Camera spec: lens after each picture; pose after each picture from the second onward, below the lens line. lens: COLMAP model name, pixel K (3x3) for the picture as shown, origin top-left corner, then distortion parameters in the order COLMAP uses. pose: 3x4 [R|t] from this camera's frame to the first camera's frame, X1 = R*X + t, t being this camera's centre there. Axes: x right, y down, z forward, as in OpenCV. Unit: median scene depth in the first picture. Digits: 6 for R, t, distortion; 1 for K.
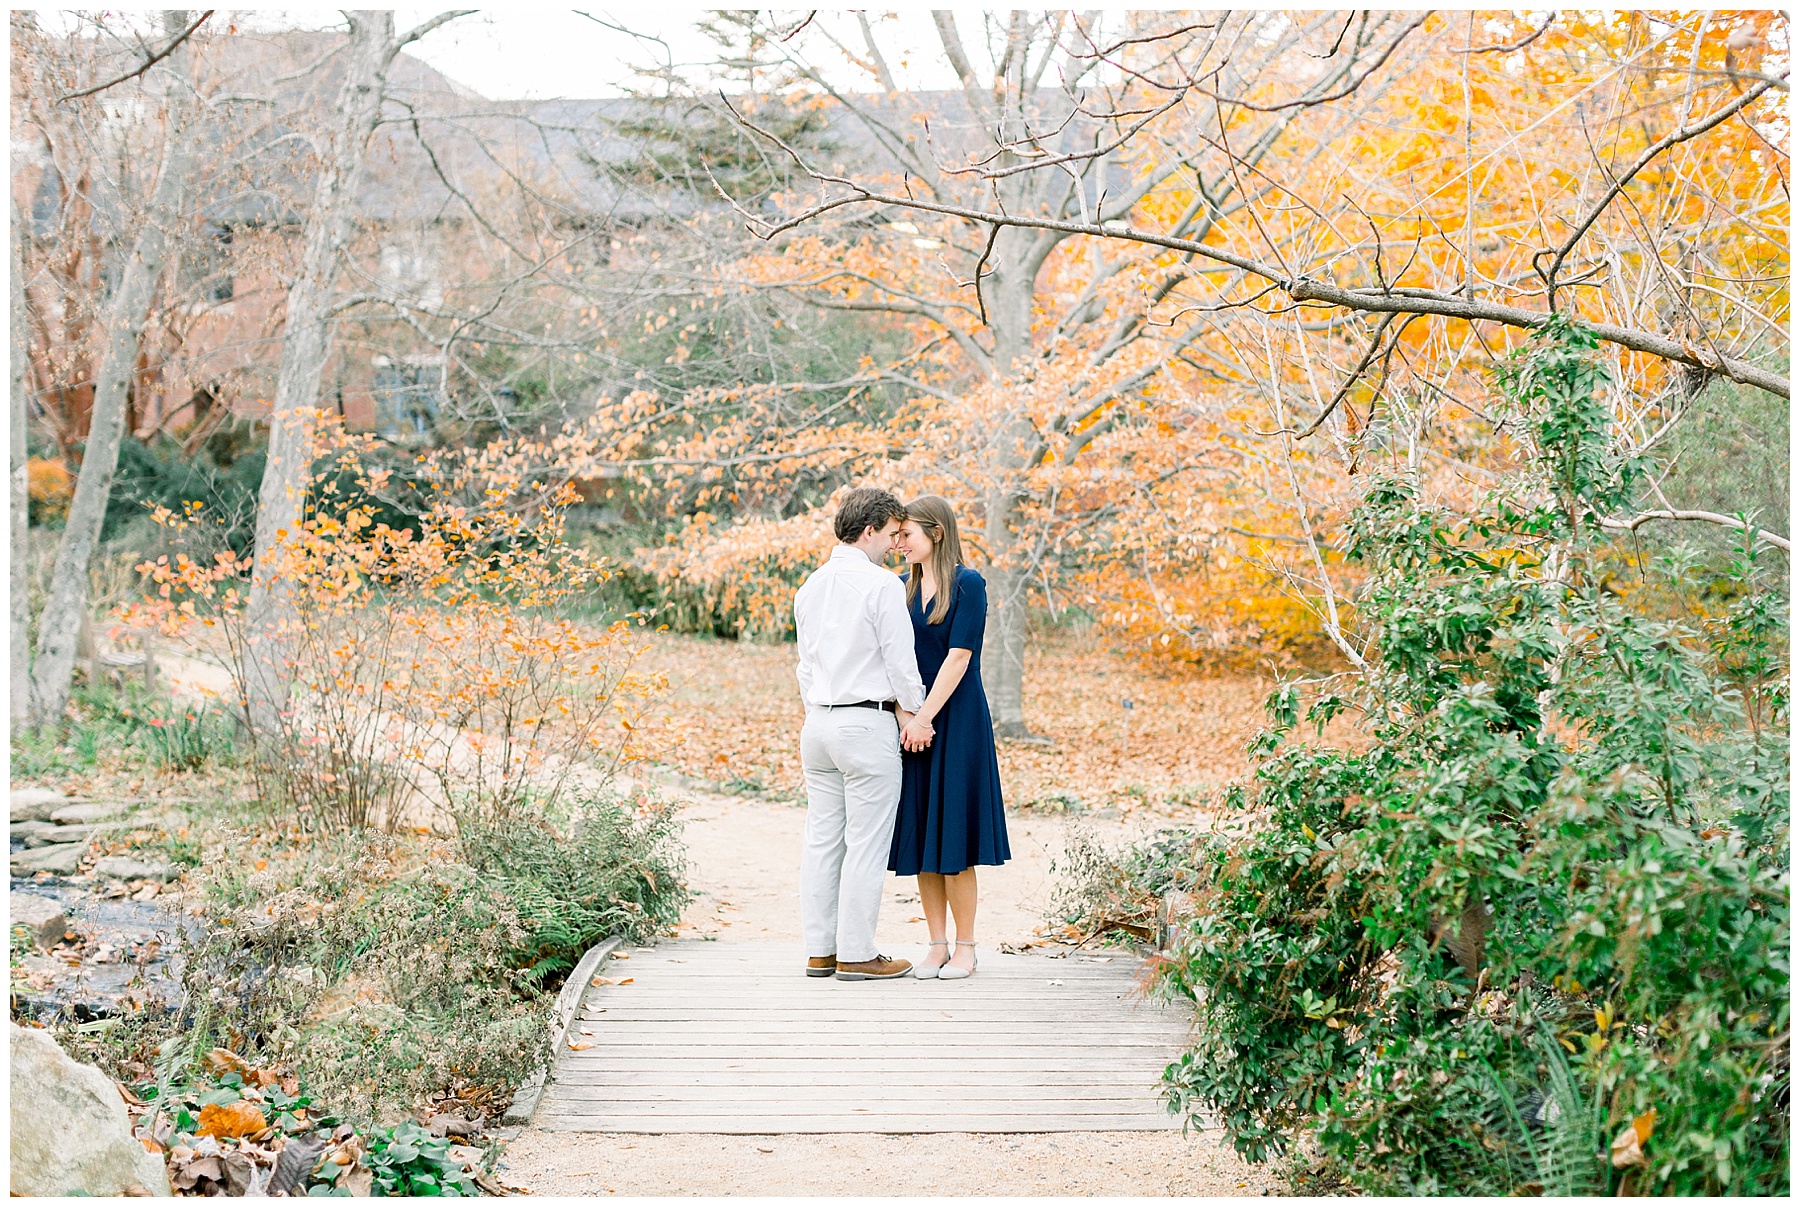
lens RADIAL K [[1941.9, 0, 900.0], [0, 1941.9, 603.5], [0, 0, 1]] dist [-0.016460, -0.019140]
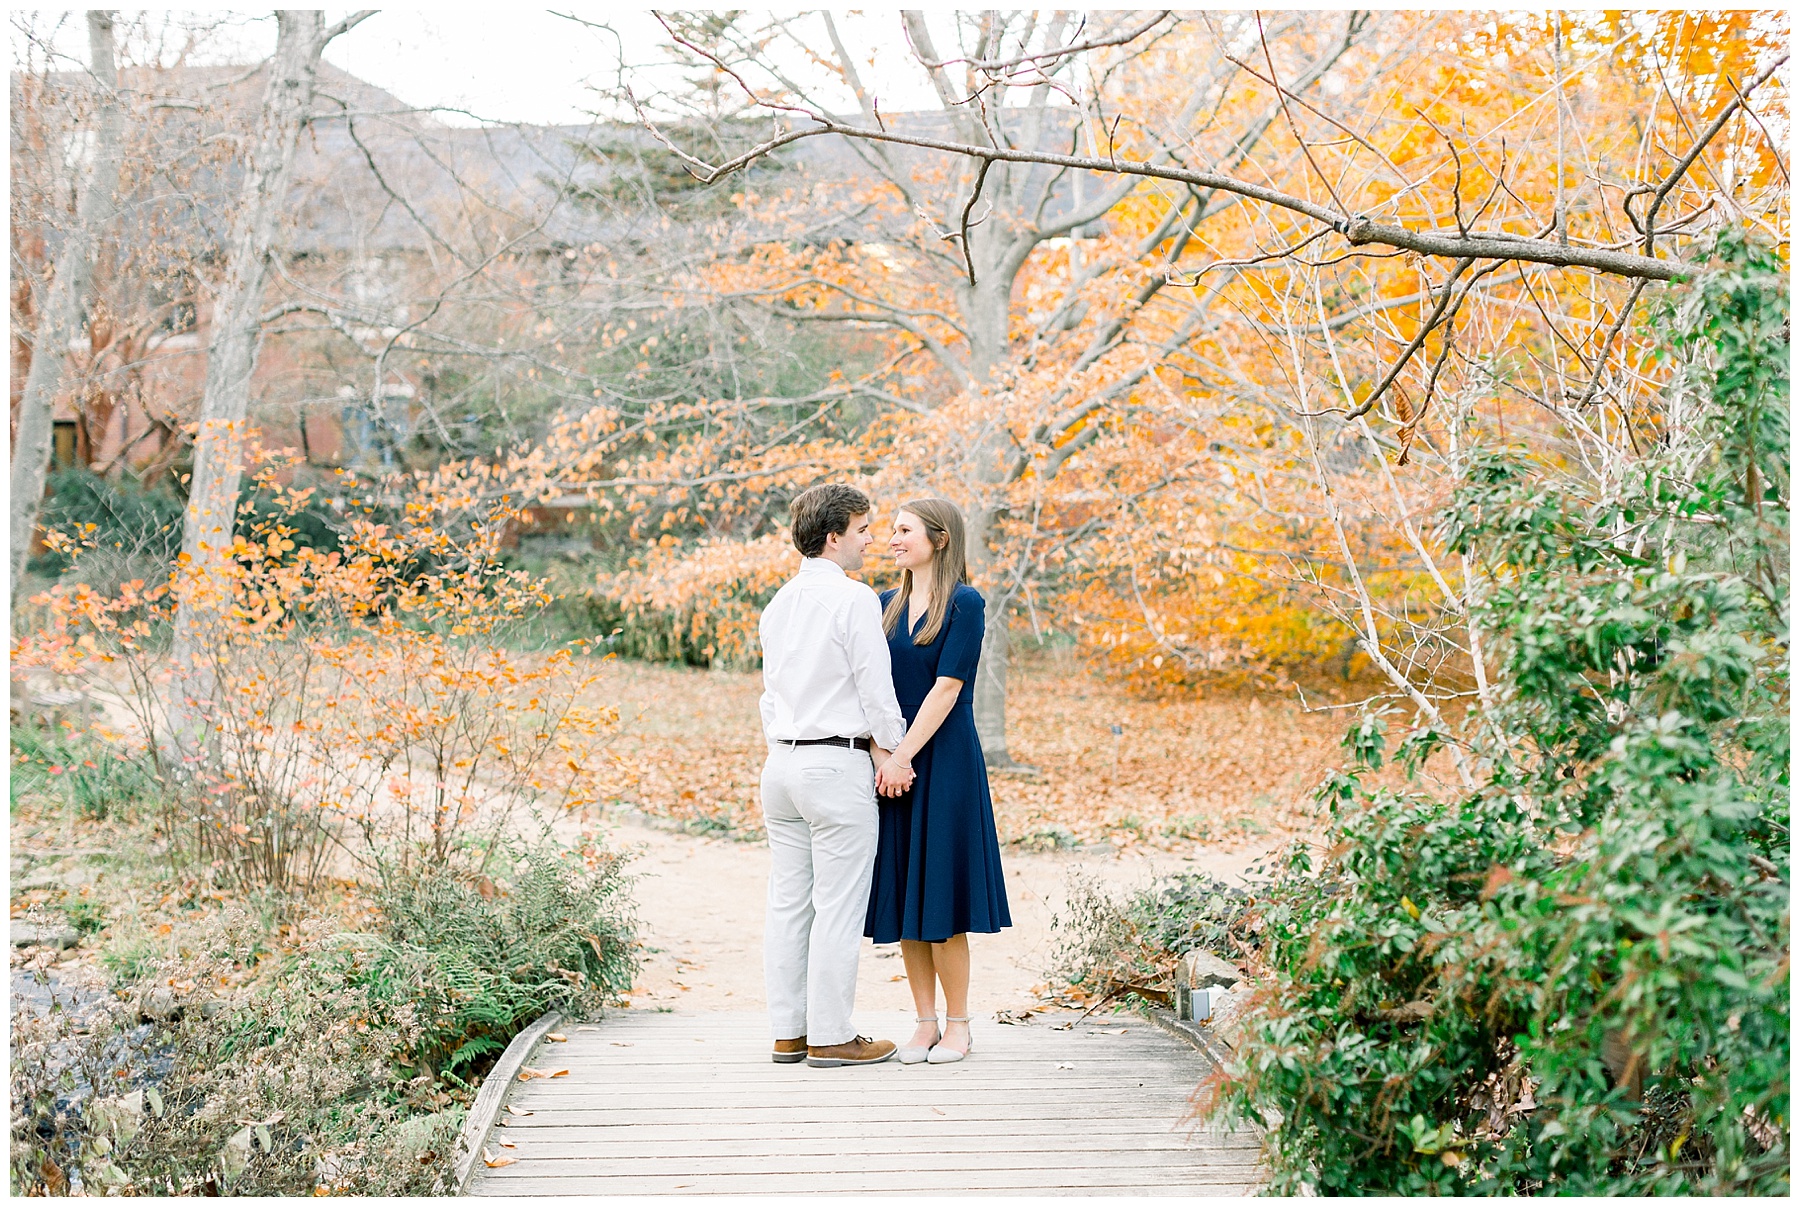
lens RADIAL K [[1941.9, 0, 900.0], [0, 1941.9, 603.5], [0, 0, 1]] dist [-0.016460, -0.019140]
pose [[0.999805, -0.014746, 0.013107, -0.000330], [0.014917, 0.999804, -0.013027, 0.001702], [-0.012912, 0.013220, 0.999829, 0.101310]]
